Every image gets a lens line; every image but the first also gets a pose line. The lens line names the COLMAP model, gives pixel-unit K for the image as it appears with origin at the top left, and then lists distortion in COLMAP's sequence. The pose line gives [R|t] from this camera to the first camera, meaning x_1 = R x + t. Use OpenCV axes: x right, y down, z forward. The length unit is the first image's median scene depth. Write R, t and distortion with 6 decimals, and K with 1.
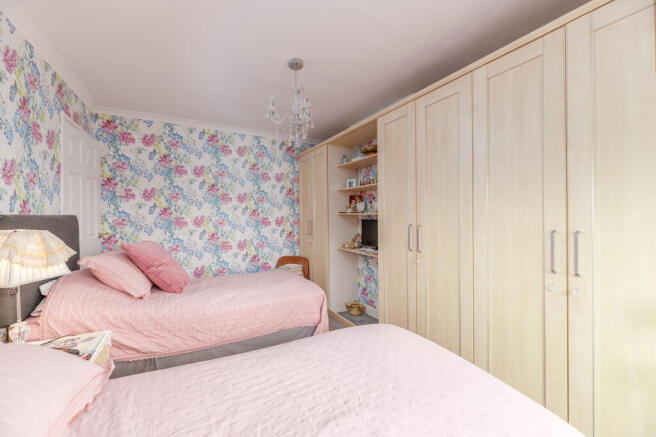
lens RADIAL K [[273.3, 0, 326.8], [0, 273.3, 223.9], [0, 0, 1]] dist [0.041498, 0.000335]
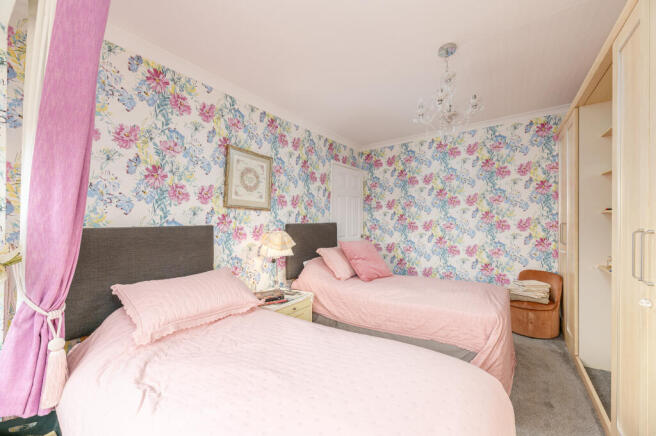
lens RADIAL K [[269.7, 0, 322.3], [0, 269.7, 234.9], [0, 0, 1]] dist [0.000620, 0.000013]
pose [[0.465343, 0.023816, -0.884810, 0.303847], [0.001101, 0.999622, 0.027485, -0.002058], [0.885130, -0.013764, 0.465141, 0.153325]]
